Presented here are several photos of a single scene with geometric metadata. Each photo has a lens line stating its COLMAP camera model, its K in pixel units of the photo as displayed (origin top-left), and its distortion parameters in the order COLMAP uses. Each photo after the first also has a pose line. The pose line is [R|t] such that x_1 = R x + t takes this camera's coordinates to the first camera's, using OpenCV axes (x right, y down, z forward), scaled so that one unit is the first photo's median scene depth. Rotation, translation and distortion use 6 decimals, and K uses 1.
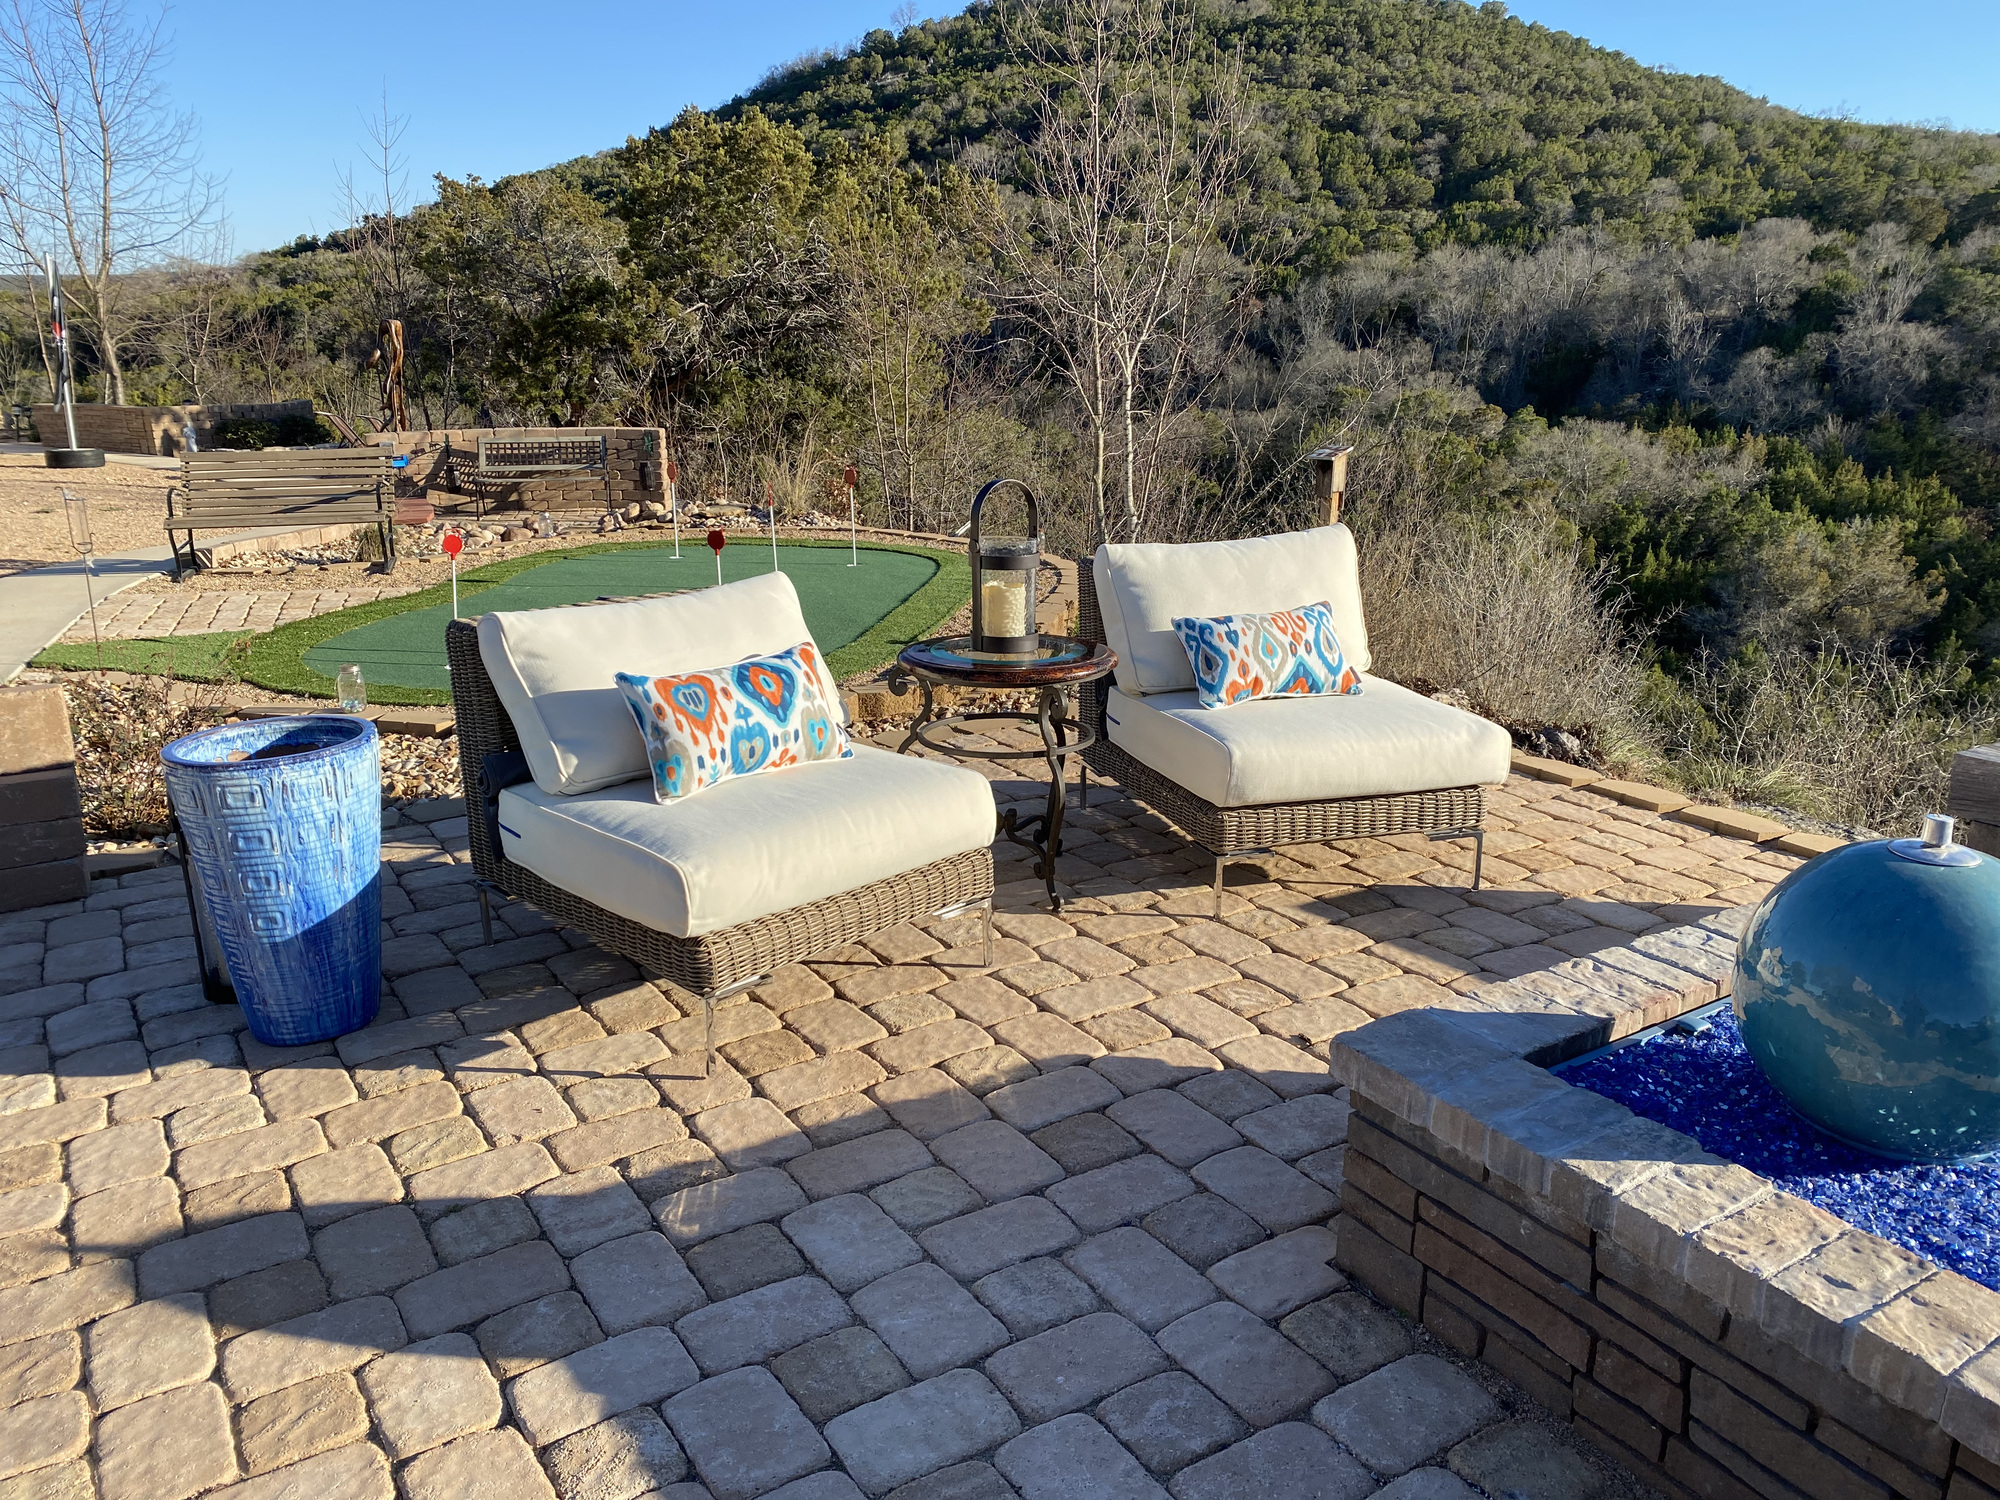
lens RADIAL K [[1547.9, 0, 1012.4], [0, 1547.9, 724.0], [0, 0, 1]] dist [0.075089, -0.082777]
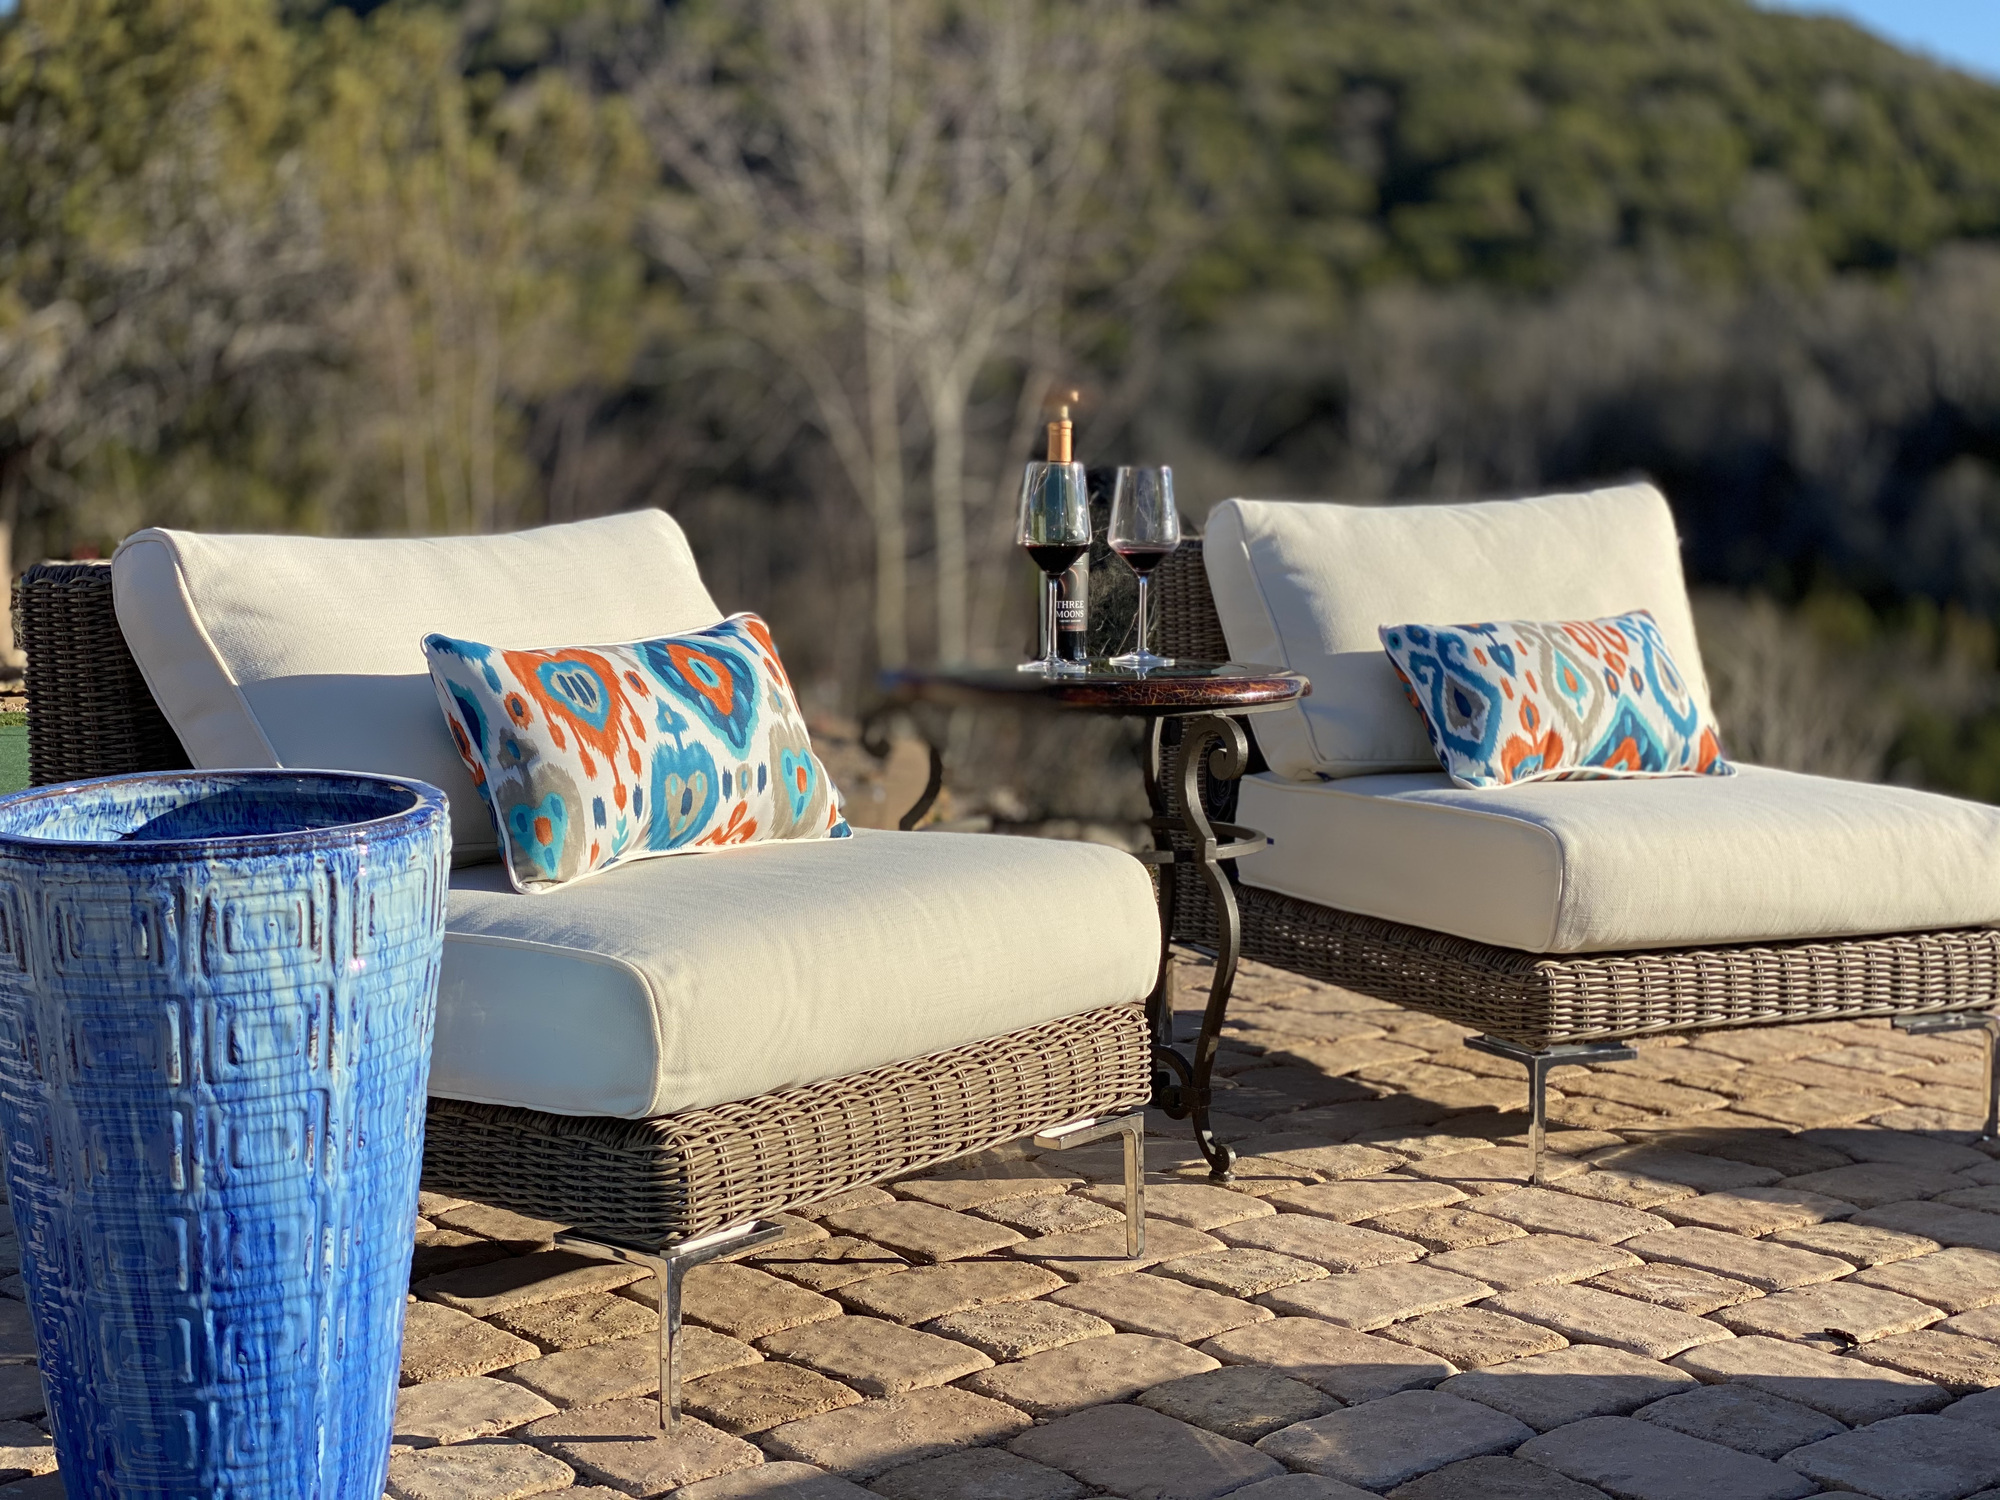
lens RADIAL K [[3029.2, 0, 984.2], [0, 3029.2, 679.2], [0, 0, 1]] dist [0.103162, 0.000000]
pose [[0.991541, -0.003093, 0.129758, -0.190759], [0.024818, 0.985789, -0.166144, 0.136711], [-0.127400, 0.167959, 0.977527, 0.032661]]
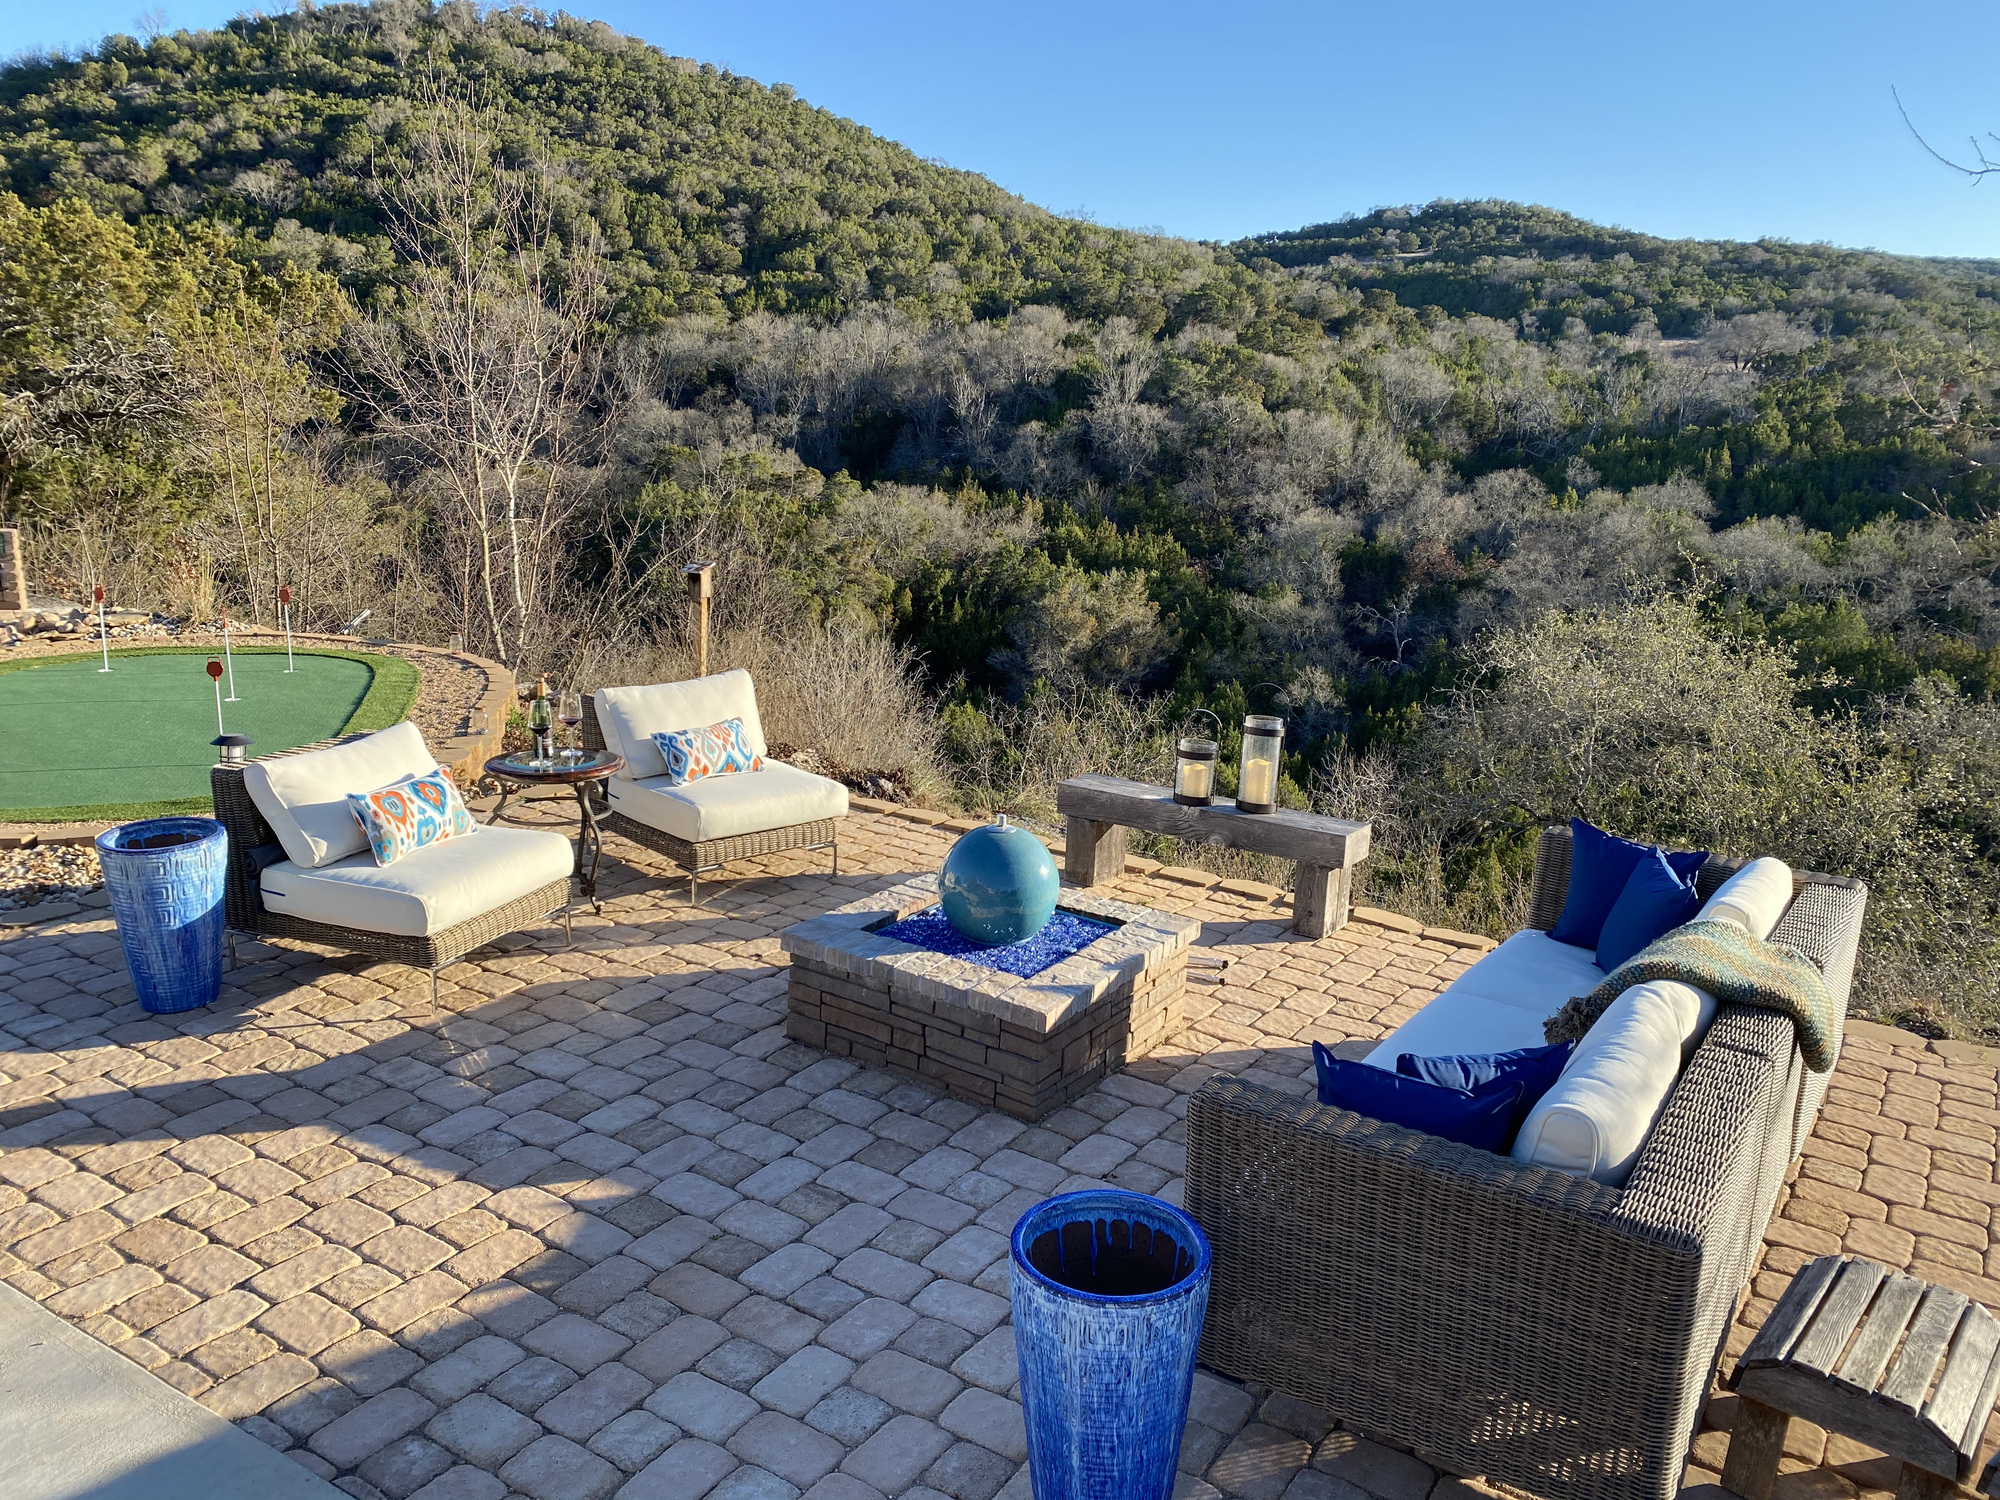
lens RADIAL K [[1547.9, 0, 986.2], [0, 1547.9, 747.3], [0, 0, 1]] dist [0.075089, -0.082777]
pose [[0.919807, -0.061325, 0.387550, -0.252454], [0.067617, 0.997708, -0.002606, -0.028893], [-0.386502, 0.028602, 0.921845, -0.802857]]
